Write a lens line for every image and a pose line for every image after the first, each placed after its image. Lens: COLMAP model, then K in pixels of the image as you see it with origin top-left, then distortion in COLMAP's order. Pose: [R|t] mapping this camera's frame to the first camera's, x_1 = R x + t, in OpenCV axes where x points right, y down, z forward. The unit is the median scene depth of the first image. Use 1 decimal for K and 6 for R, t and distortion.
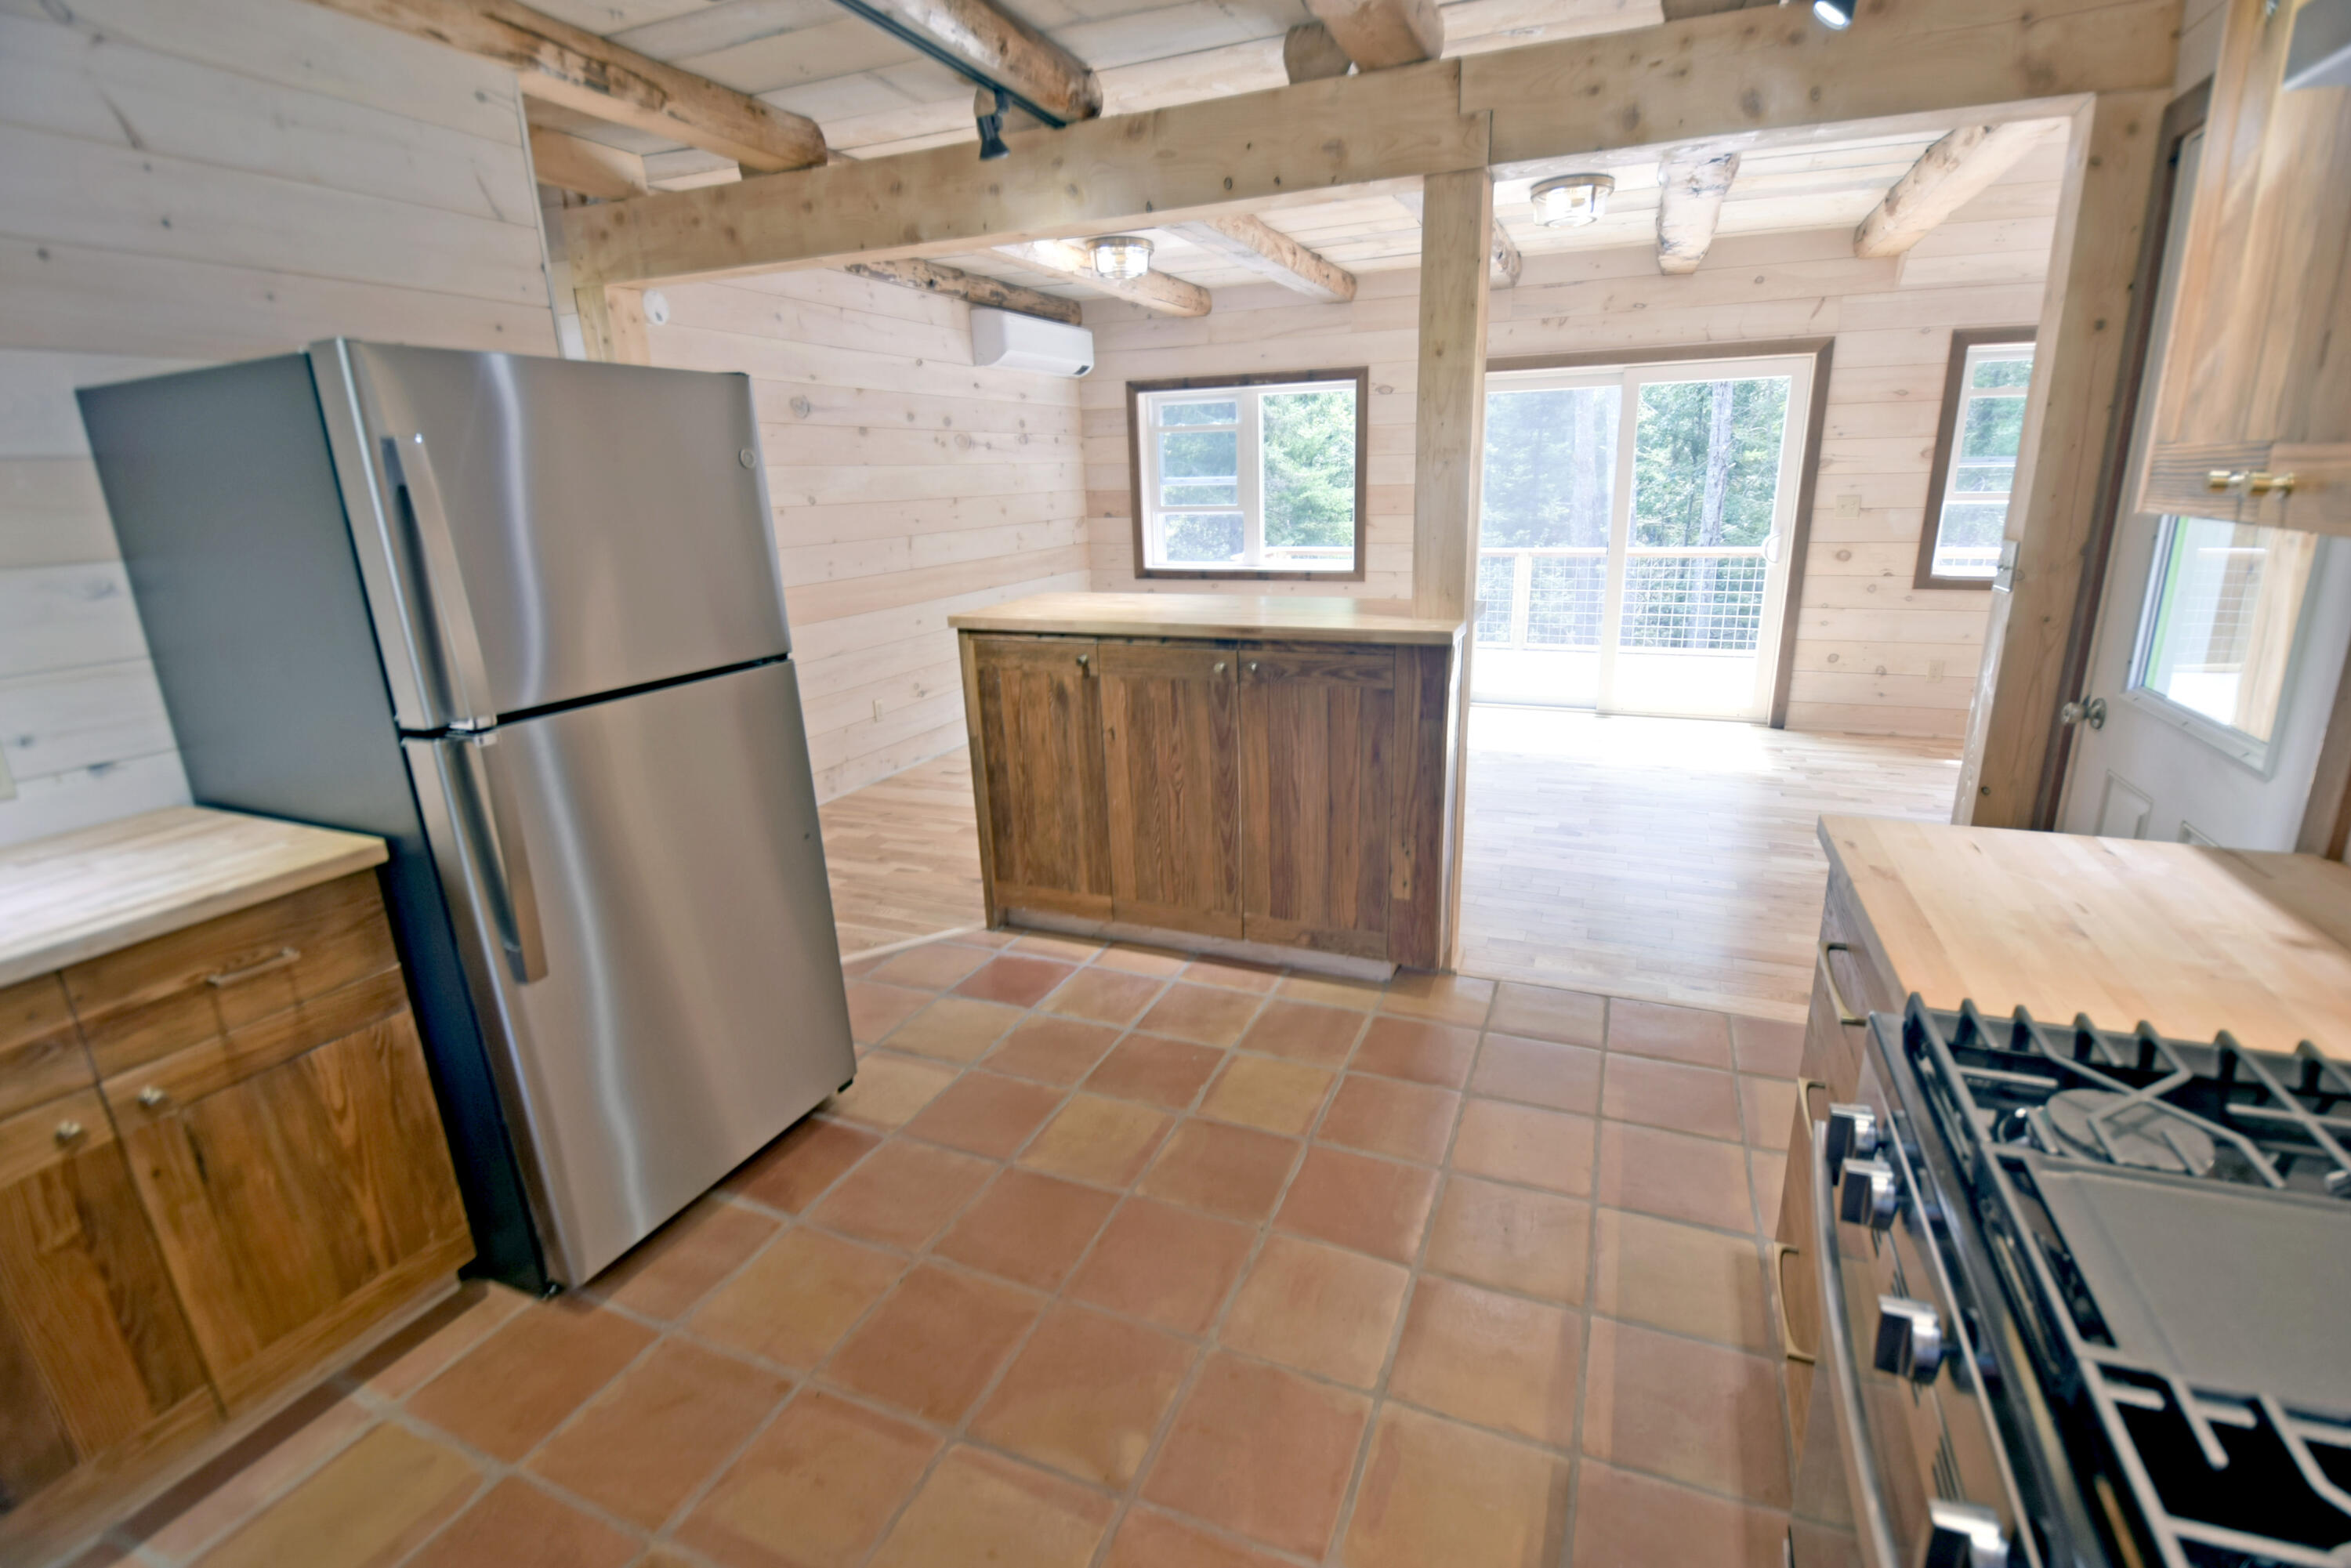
lens RADIAL K [[1020.7, 0, 1219.1], [0, 1020.7, 769.5], [0, 0, 1]] dist [0.020127, -0.027361]
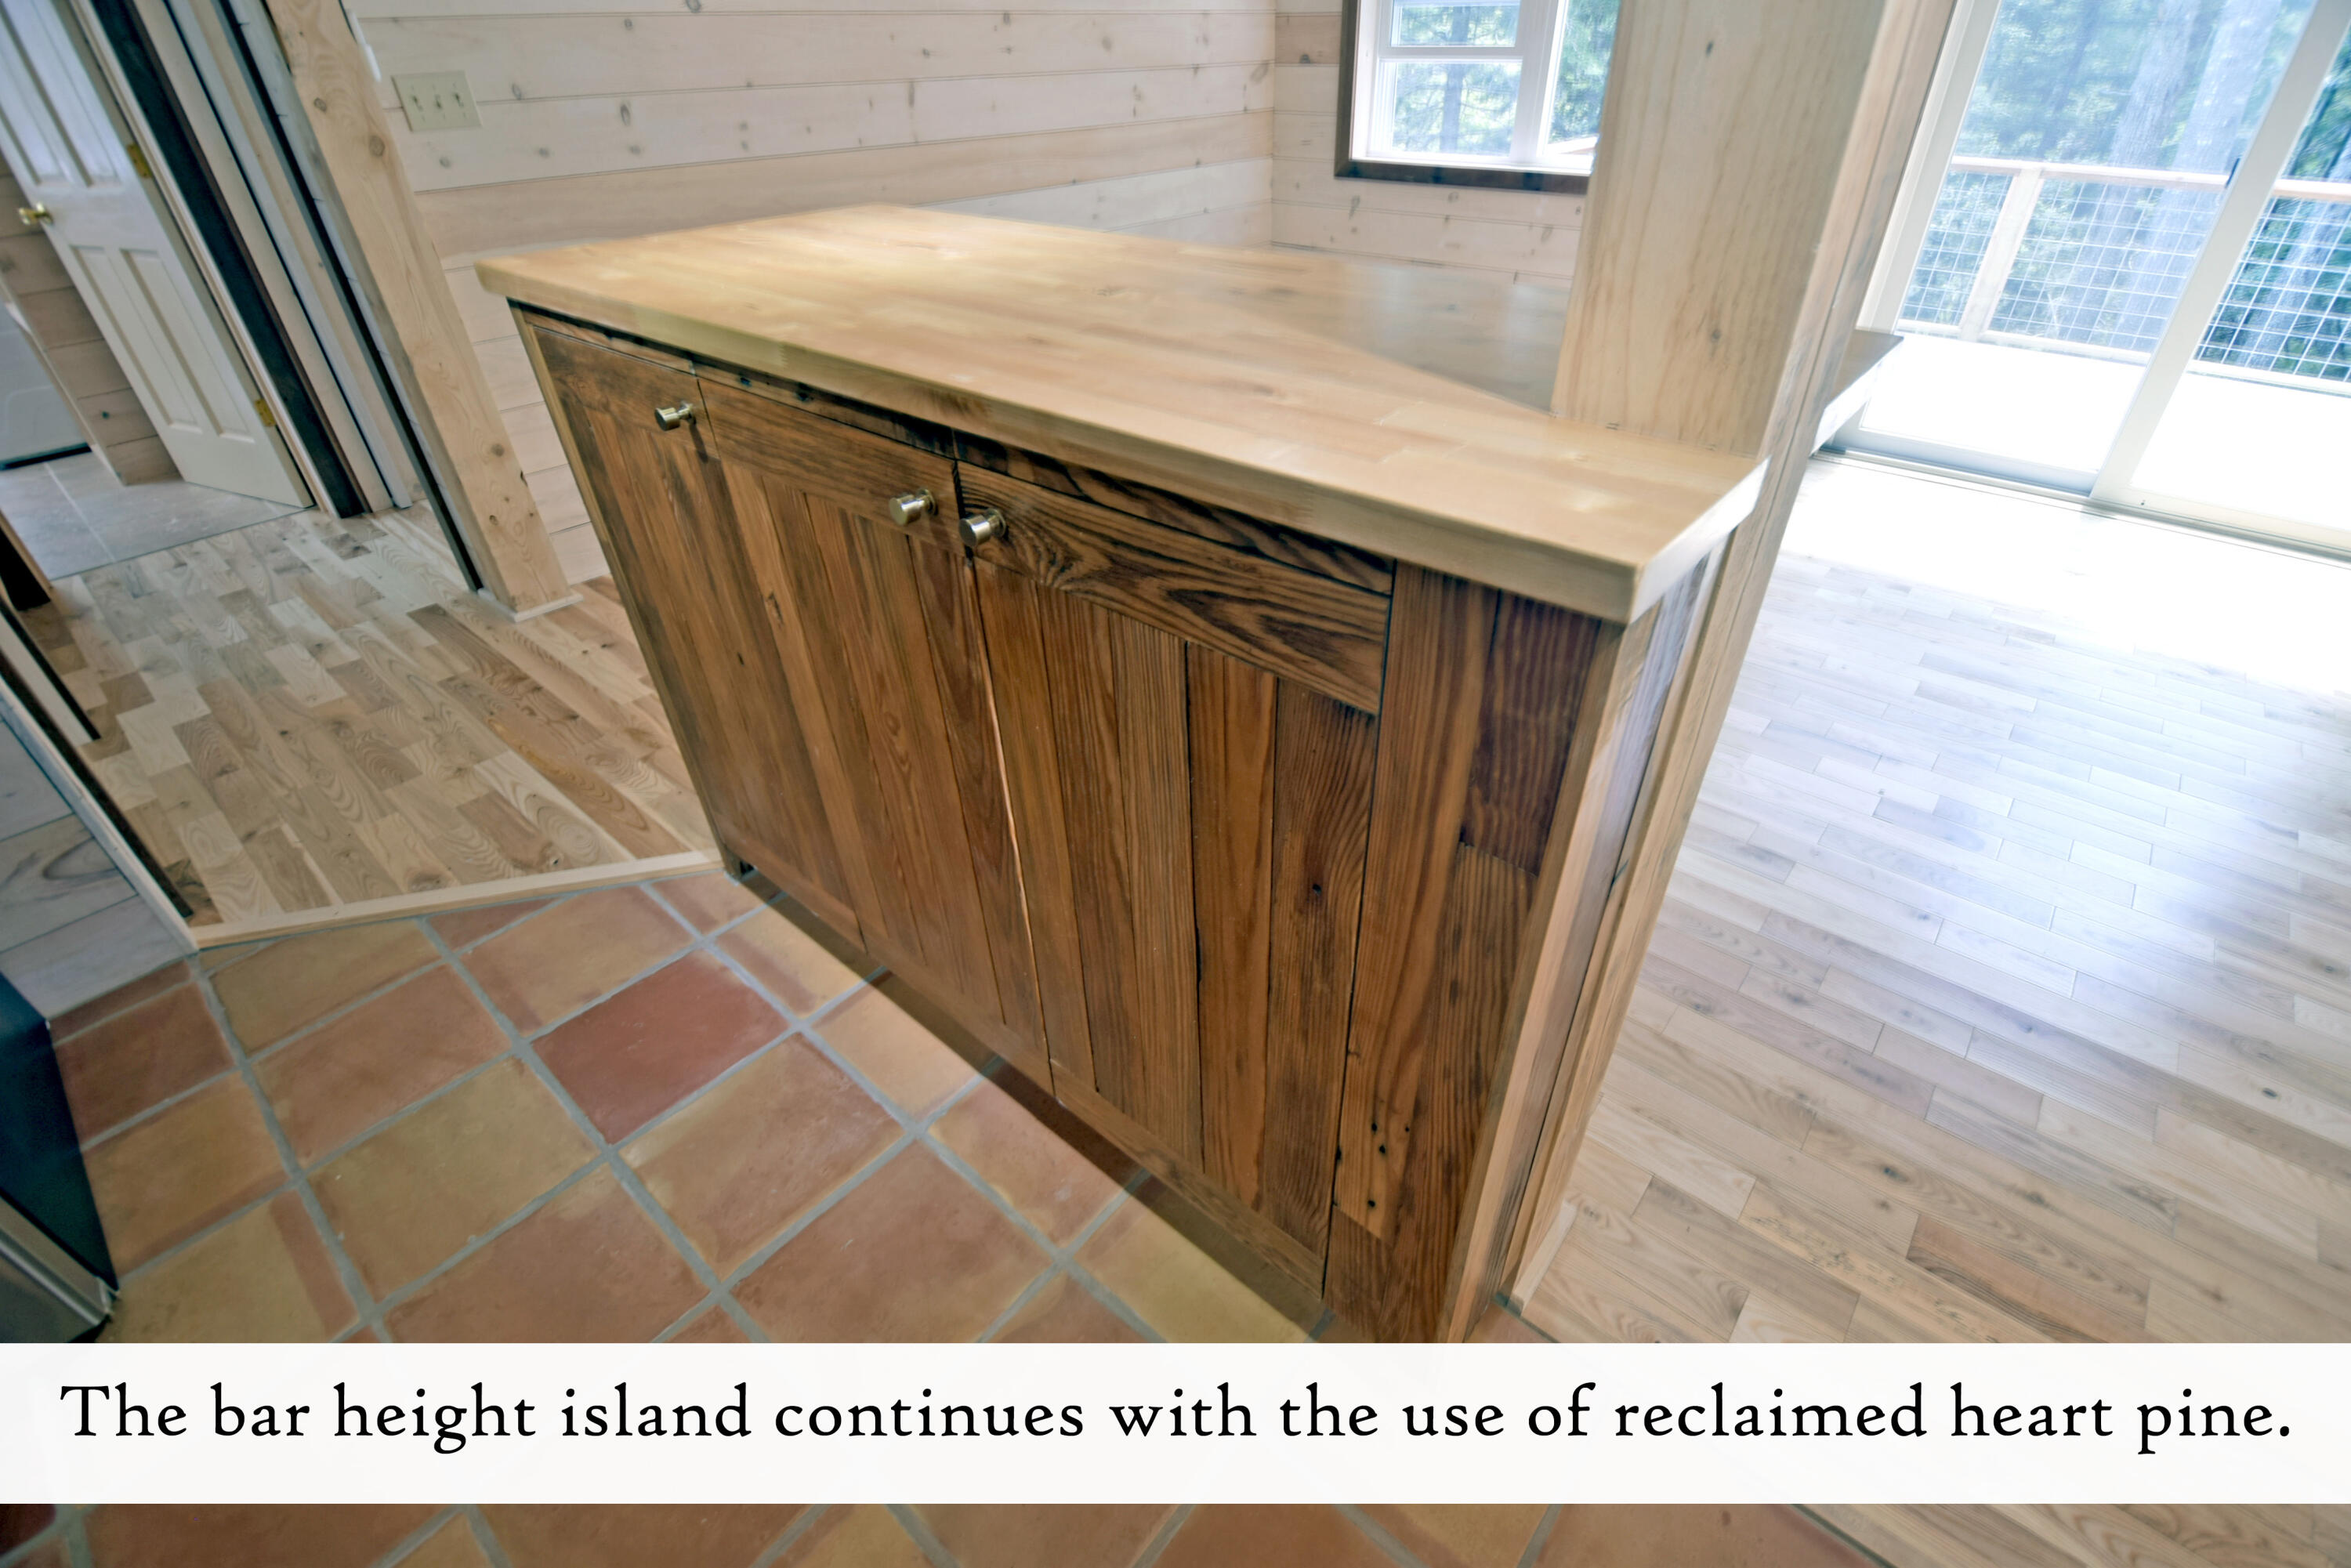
lens RADIAL K [[1020.7, 0, 1219.1], [0, 1020.7, 769.5], [0, 0, 1]] dist [0.020127, -0.027361]
pose [[0.950787, 0.191780, -0.243360, 0.161048], [-0.098505, 0.931770, 0.349430, -0.124338], [0.293769, -0.308262, 0.904806, 0.604432]]
